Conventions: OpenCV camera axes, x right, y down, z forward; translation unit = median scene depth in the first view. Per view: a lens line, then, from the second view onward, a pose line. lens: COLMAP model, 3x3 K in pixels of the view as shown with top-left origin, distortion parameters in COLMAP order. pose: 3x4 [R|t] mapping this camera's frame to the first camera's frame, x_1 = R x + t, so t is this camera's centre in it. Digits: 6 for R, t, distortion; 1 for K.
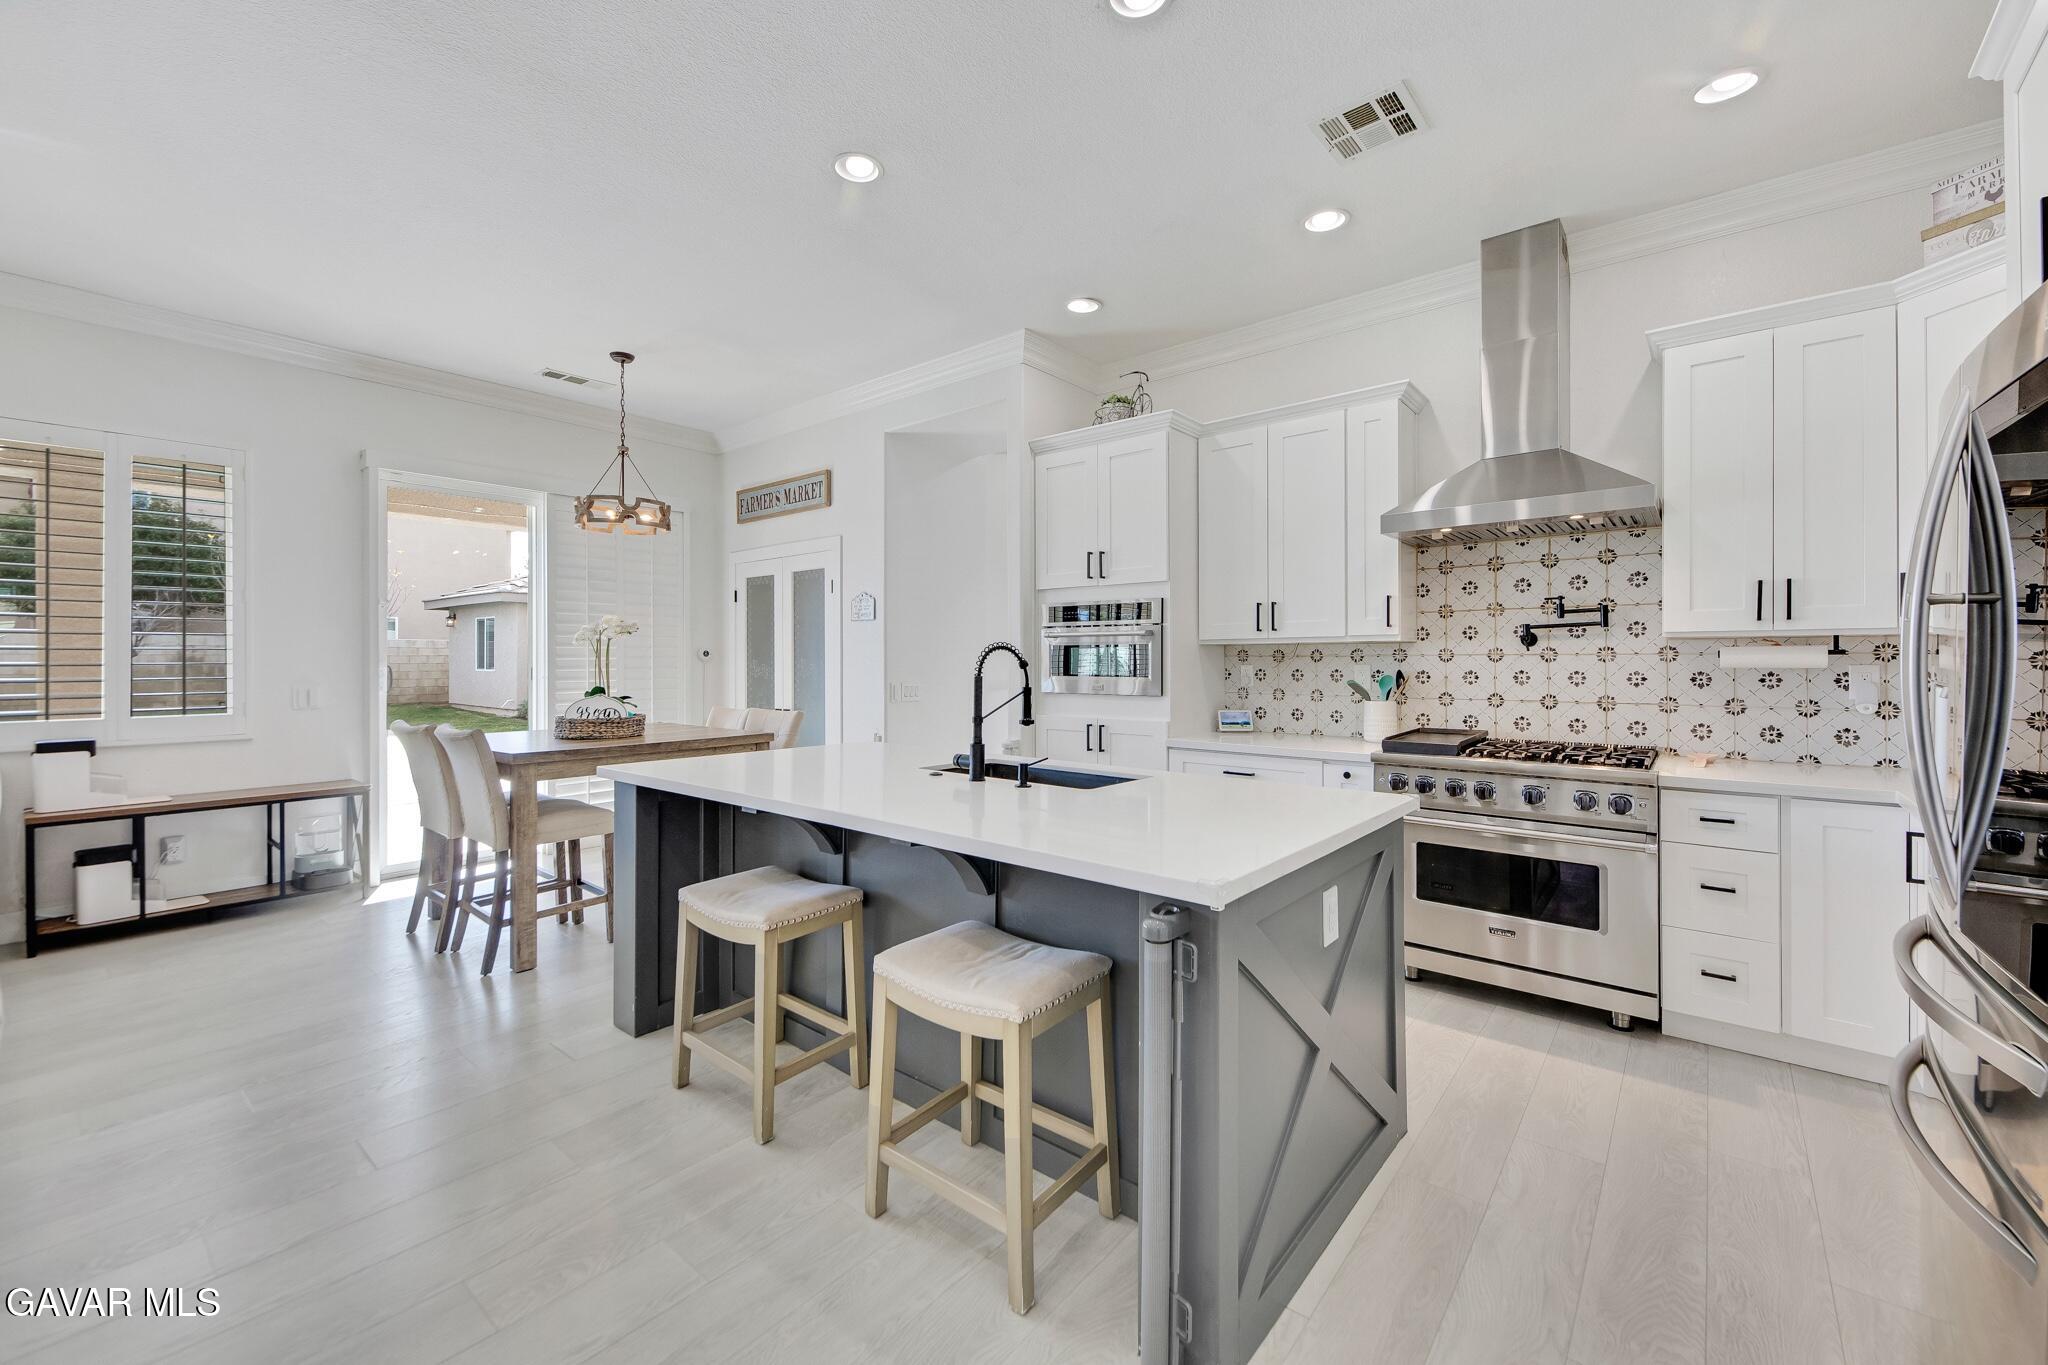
lens RADIAL K [[817.8, 0, 1038.5], [0, 817.8, 662.6], [0, 0, 1]] dist [0.011854, -0.007781]
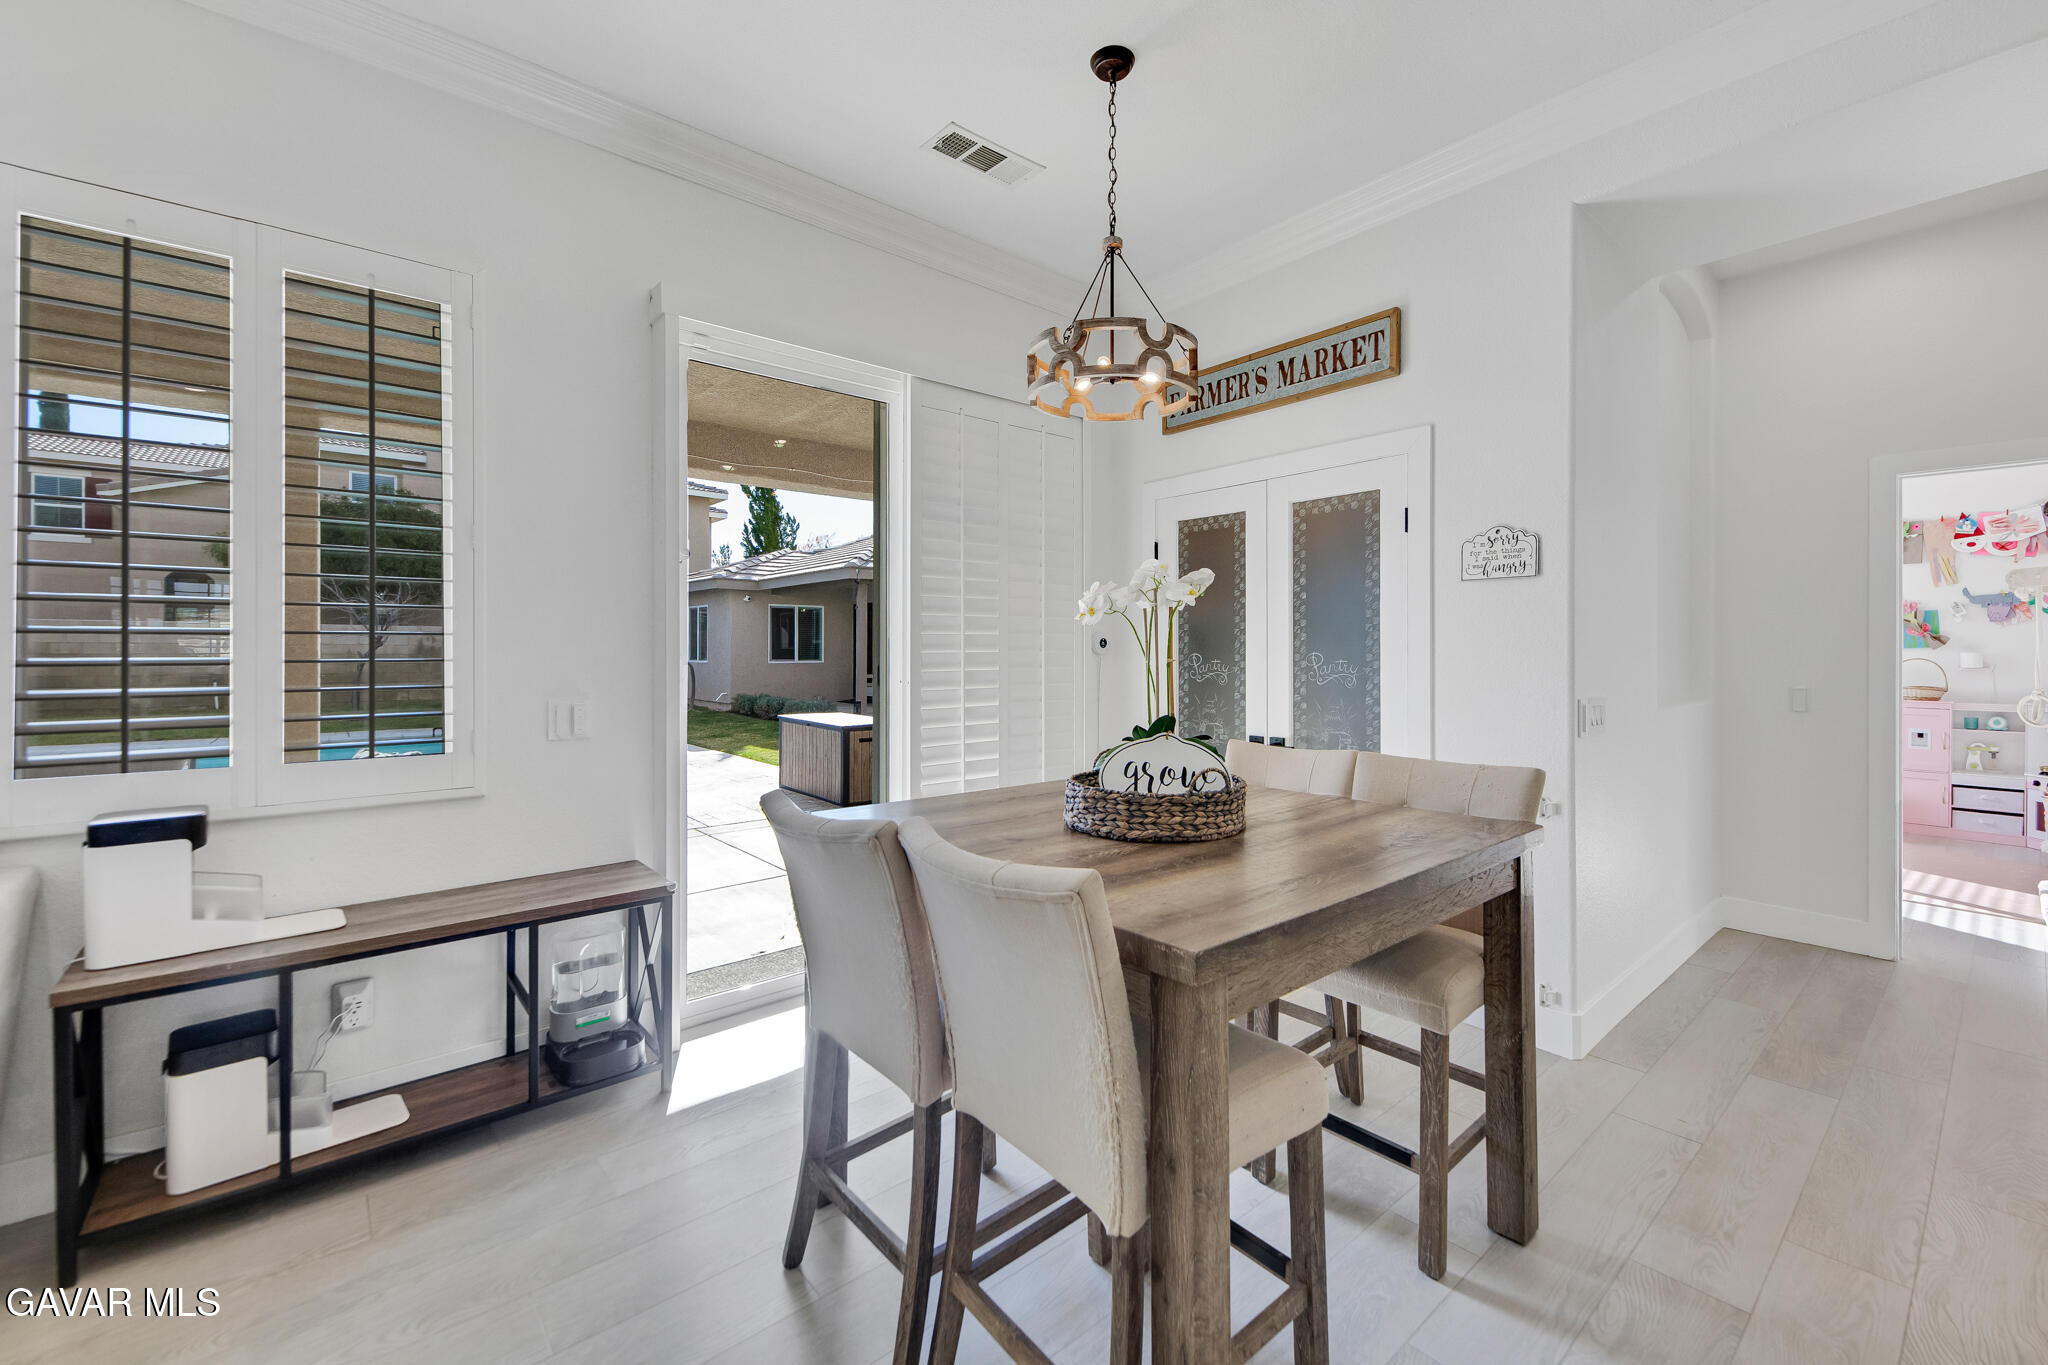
lens RADIAL K [[836.6, 0, 1056.7], [0, 836.6, 652.1], [0, 0, 1]] dist [0.002325, 0.000115]
pose [[0.985871, 0.001242, -0.167504, -0.560022], [-0.001555, 0.999997, -0.001740, -0.004777], [0.167501, 0.001976, 0.985870, 0.590192]]
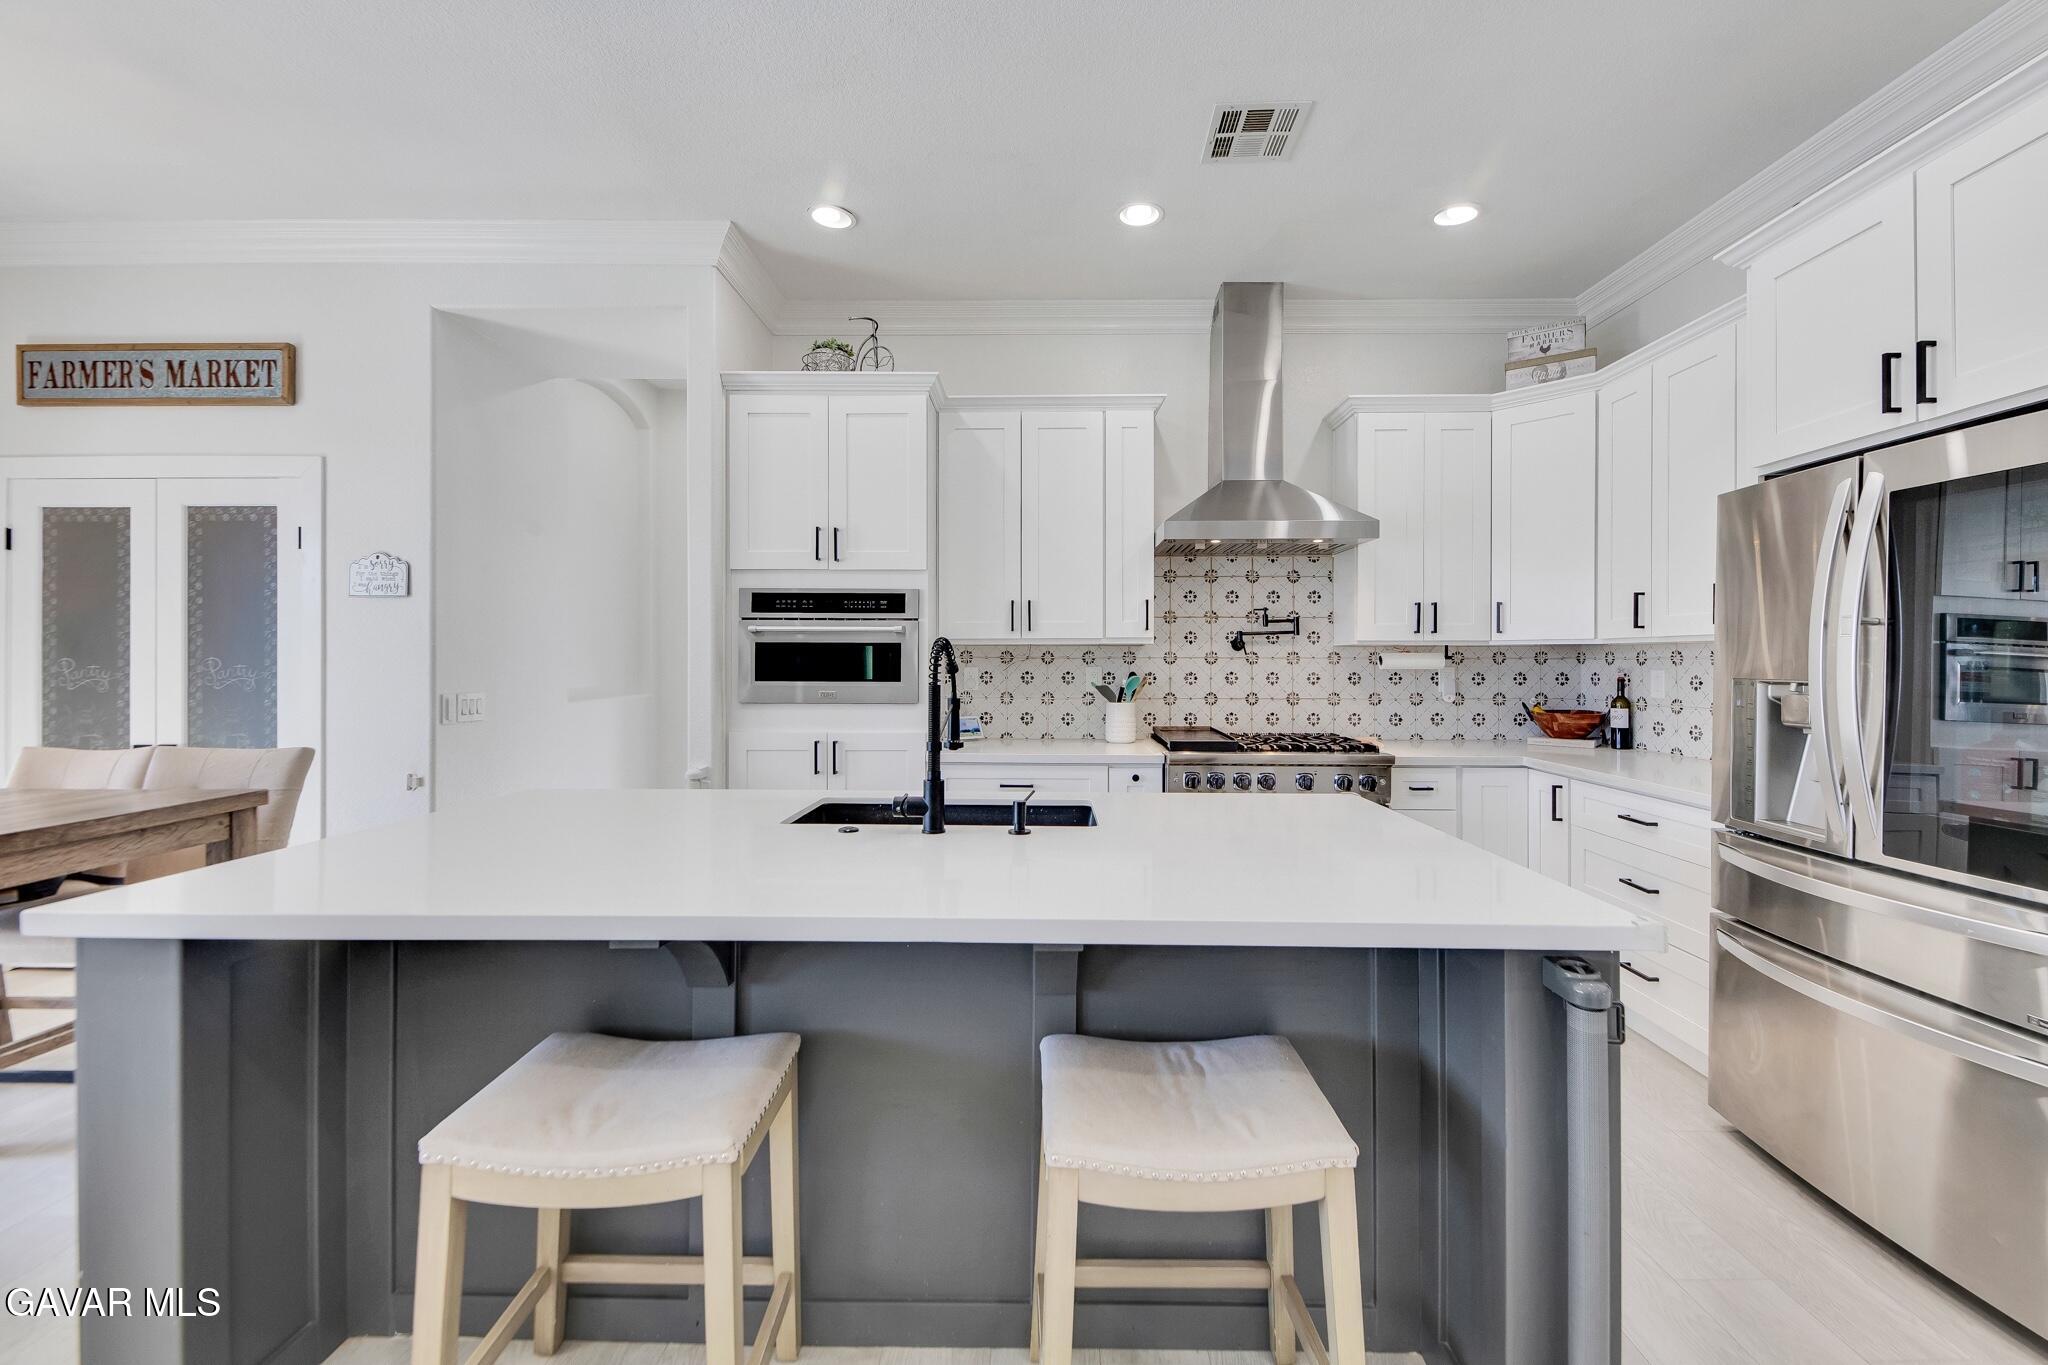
lens RADIAL K [[817.8, 0, 1038.5], [0, 817.8, 662.6], [0, 0, 1]] dist [0.011854, -0.007781]
pose [[0.777452, 0.002409, 0.628938, -0.301033], [-0.001745, 0.999997, -0.001673, -0.000789], [-0.628940, 0.000203, 0.777454, 0.264382]]
